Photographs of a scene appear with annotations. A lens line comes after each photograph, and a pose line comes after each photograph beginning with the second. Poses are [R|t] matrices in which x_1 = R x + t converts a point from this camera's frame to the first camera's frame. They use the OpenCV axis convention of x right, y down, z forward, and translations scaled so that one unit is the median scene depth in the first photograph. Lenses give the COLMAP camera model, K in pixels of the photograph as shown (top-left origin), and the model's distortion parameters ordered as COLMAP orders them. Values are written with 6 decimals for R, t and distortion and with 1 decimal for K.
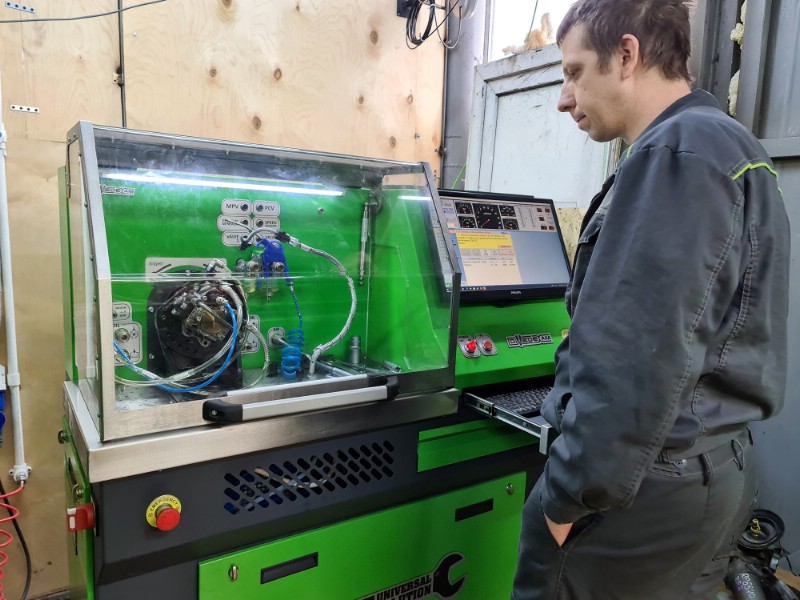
lens RADIAL K [[595.8, 0, 407.7], [0, 595.8, 302.4], [0, 0, 1]] dist [0.044473, -0.037647]
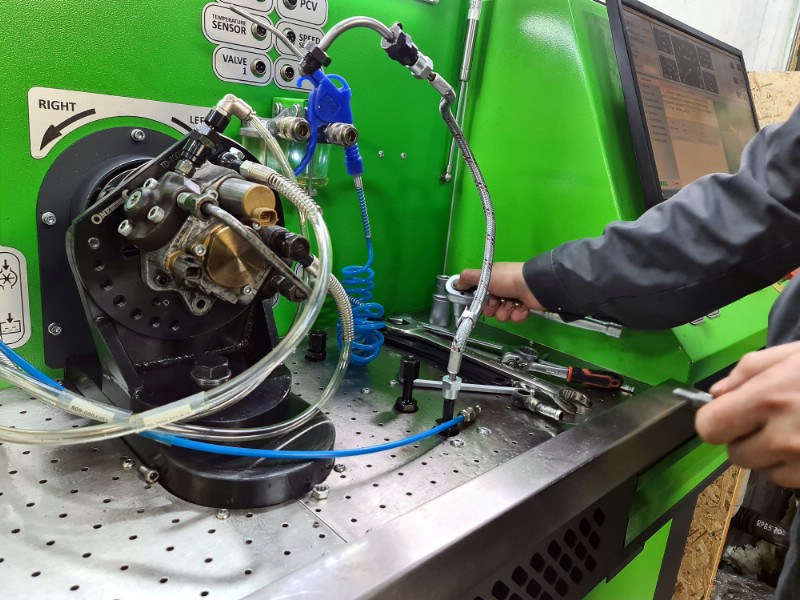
lens RADIAL K [[599.7, 0, 406.2], [0, 599.7, 295.4], [0, 0, 1]] dist [0.054618, -0.044150]
pose [[0.984502, 0.004171, 0.175324, -0.225293], [-0.027642, 0.990911, 0.131648, 0.001407], [-0.173181, -0.134454, 0.975669, 0.471812]]
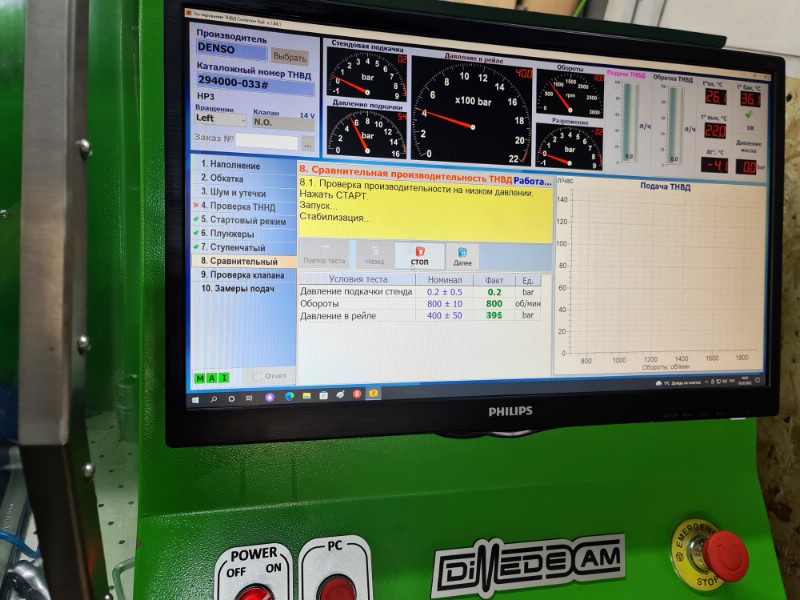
lens RADIAL K [[599.7, 0, 406.2], [0, 599.7, 295.4], [0, 0, 1]] dist [0.054618, -0.044150]
pose [[0.929803, 0.206328, -0.304786, 0.210913], [-0.118880, 0.952066, 0.281847, -0.141852], [0.348329, -0.225830, 0.909762, 0.739805]]
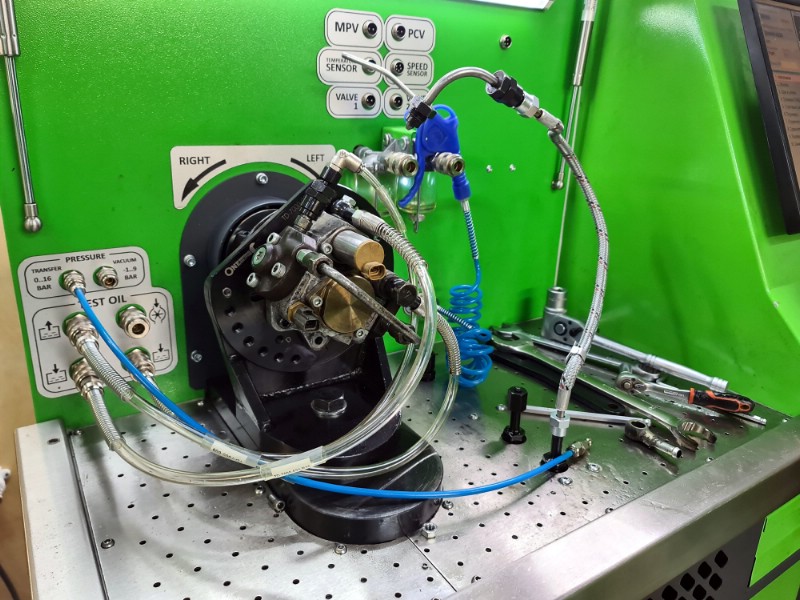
lens RADIAL K [[610.1, 0, 400.9], [0, 610.1, 287.9], [0, 0, 1]] dist [0.022859, -0.006754]
pose [[0.999790, -0.005126, -0.019836, -0.222066], [0.008474, 0.984961, 0.172569, -0.041455], [0.018653, -0.172700, 0.984798, 0.464388]]
